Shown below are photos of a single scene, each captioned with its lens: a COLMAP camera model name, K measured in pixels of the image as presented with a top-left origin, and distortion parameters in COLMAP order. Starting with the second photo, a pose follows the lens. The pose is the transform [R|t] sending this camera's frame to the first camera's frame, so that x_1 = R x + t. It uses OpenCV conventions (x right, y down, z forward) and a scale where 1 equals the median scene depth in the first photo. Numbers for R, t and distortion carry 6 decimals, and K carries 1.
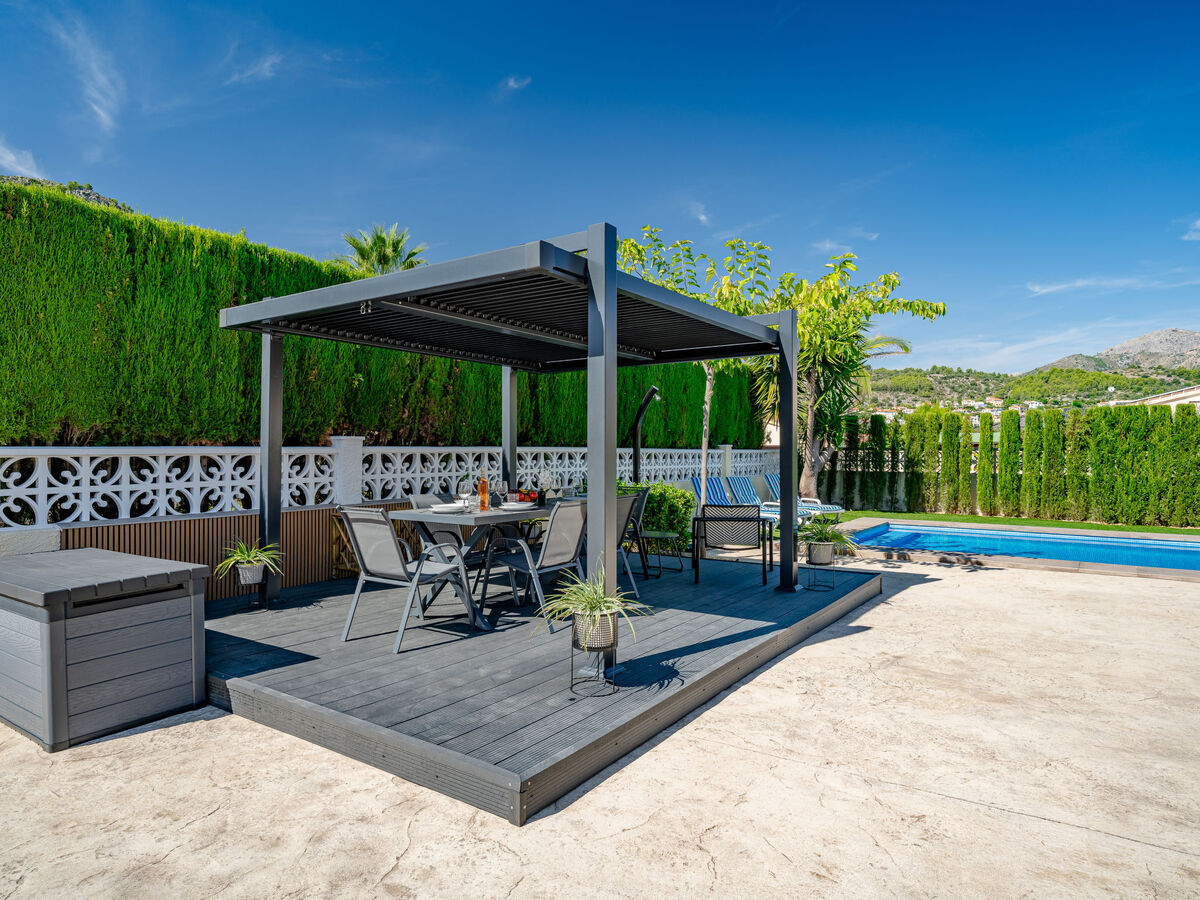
lens RADIAL K [[719.1, 0, 597.9], [0, 719.1, 436.8], [0, 0, 1]] dist [-0.000624, -0.000261]
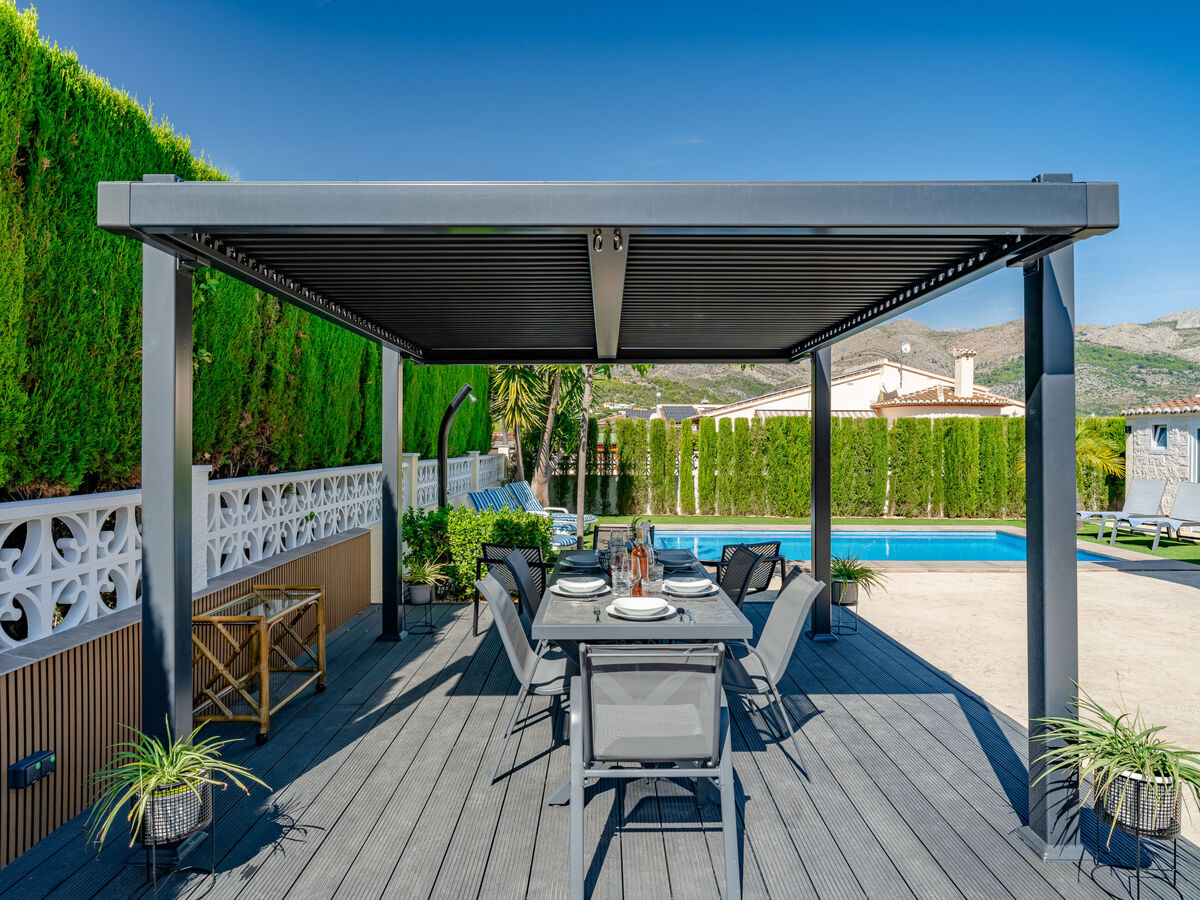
lens RADIAL K [[728.5, 0, 592.9], [0, 728.5, 449.8], [0, 0, 1]] dist [-0.017532, 0.002605]
pose [[0.830446, -0.005158, 0.557076, -0.242256], [-0.010697, 0.999625, 0.025201, -0.017806], [-0.556997, -0.026887, 0.830079, 0.231260]]
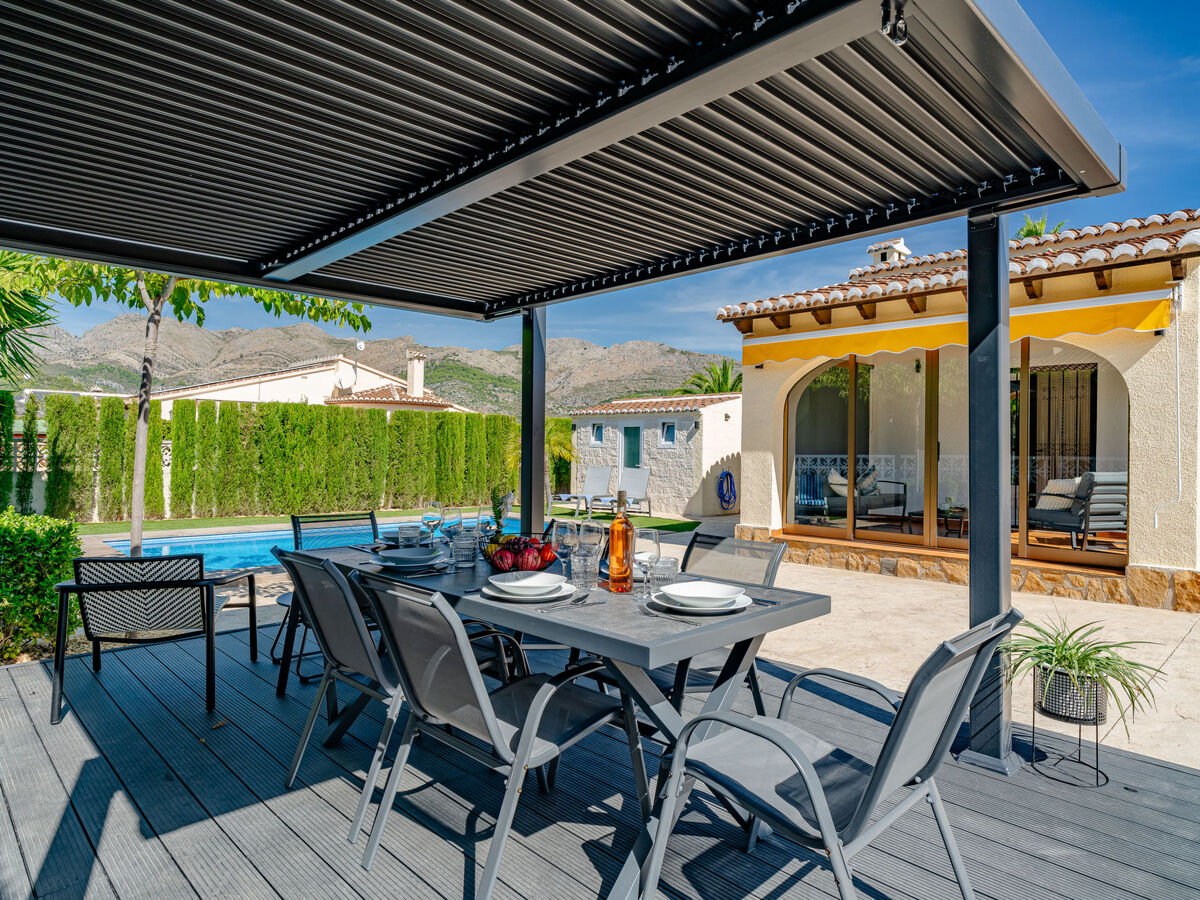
lens RADIAL K [[725.9, 0, 587.0], [0, 725.9, 450.7], [0, 0, 1]] dist [-0.000301, 0.000866]
pose [[0.202966, -0.000776, 0.979186, -0.266900], [-0.029756, 0.999533, 0.006960, 0.007720], [-0.978734, -0.030550, 0.202848, 0.424647]]
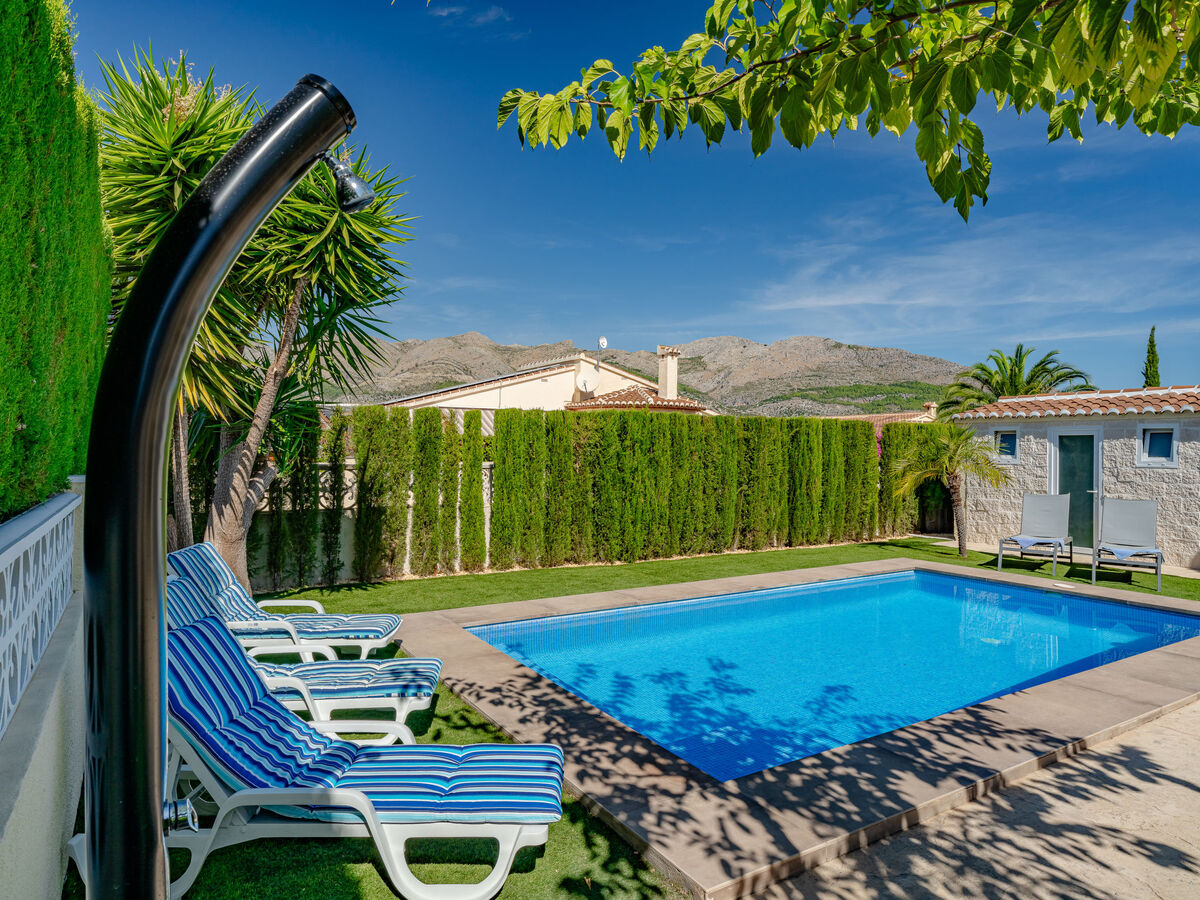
lens RADIAL K [[728.5, 0, 592.9], [0, 728.5, 449.8], [0, 0, 1]] dist [-0.017532, 0.002605]
pose [[0.399487, -0.000471, 0.916739, -0.012125], [-0.020907, 0.999735, 0.009624, -0.008787], [-0.916501, -0.023011, 0.399371, 0.855953]]
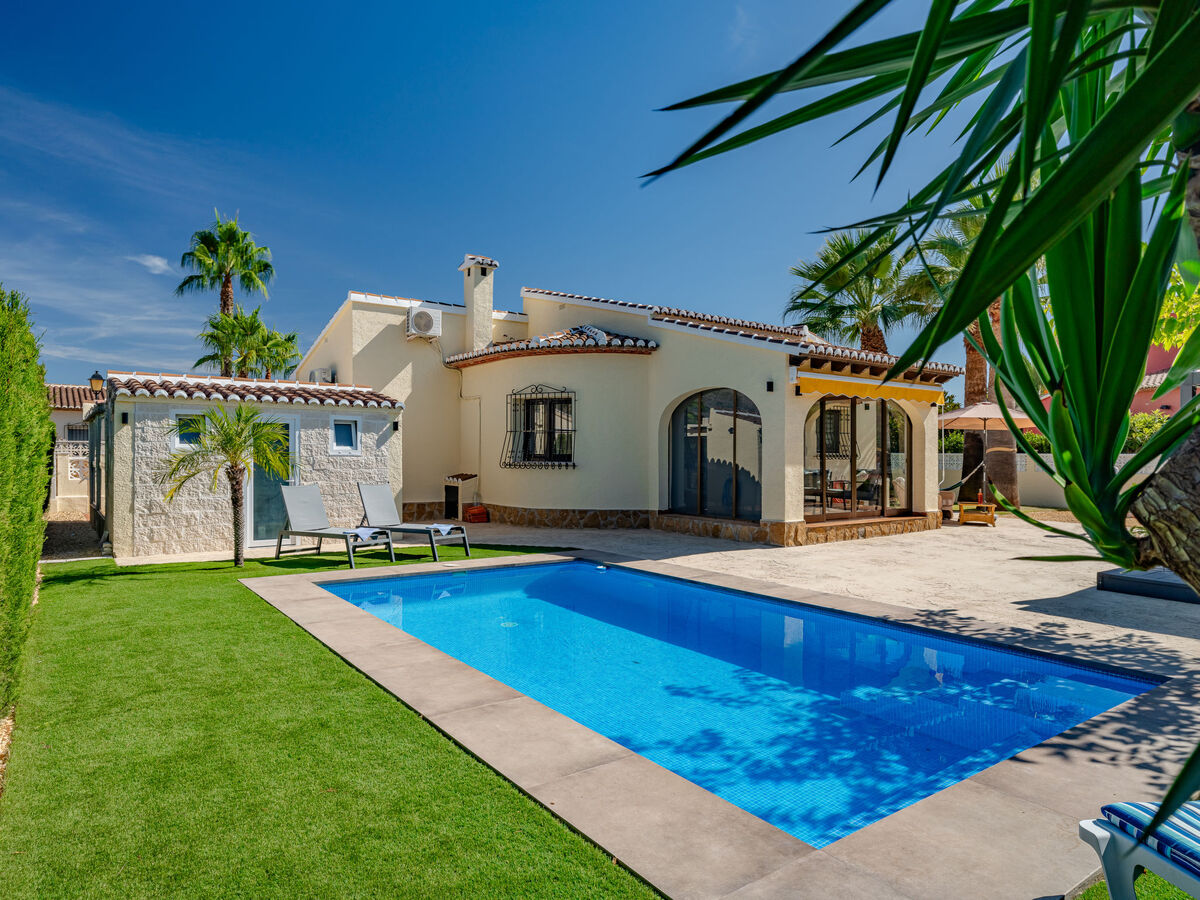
lens RADIAL K [[728.5, 0, 592.9], [0, 728.5, 449.8], [0, 0, 1]] dist [-0.017532, 0.002605]
pose [[-0.938650, -0.003541, 0.344852, 0.454218], [-0.012019, 0.999676, -0.022451, 0.018955], [-0.344661, -0.025218, -0.938389, 1.411901]]
